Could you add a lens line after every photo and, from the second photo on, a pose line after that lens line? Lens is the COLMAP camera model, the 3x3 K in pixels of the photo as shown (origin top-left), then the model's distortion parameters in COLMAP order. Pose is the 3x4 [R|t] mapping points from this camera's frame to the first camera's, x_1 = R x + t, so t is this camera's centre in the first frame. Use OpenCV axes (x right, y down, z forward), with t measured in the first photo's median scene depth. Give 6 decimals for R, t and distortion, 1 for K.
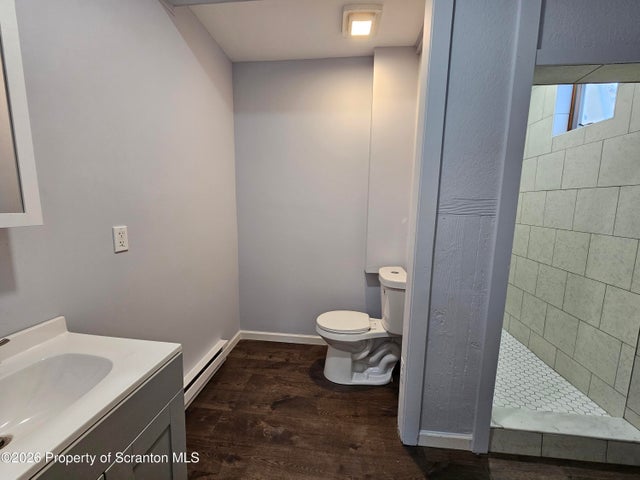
lens RADIAL K [[261.9, 0, 319.3], [0, 261.9, 238.5], [0, 0, 1]] dist [0.000472, -0.000339]
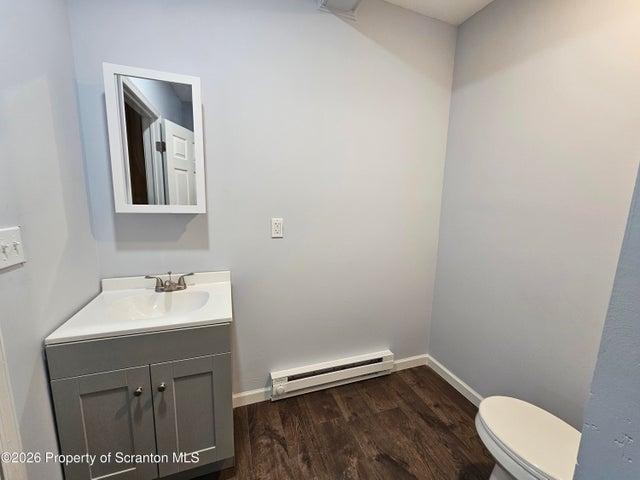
lens RADIAL K [[261.9, 0, 318.9], [0, 261.9, 238.6], [0, 0, 1]] dist [0.000472, -0.000339]
pose [[0.437507, 0.135959, -0.888877, 0.382277], [-0.134382, 0.987289, 0.084869, -0.063846], [0.889117, 0.082318, 0.450216, 0.441123]]
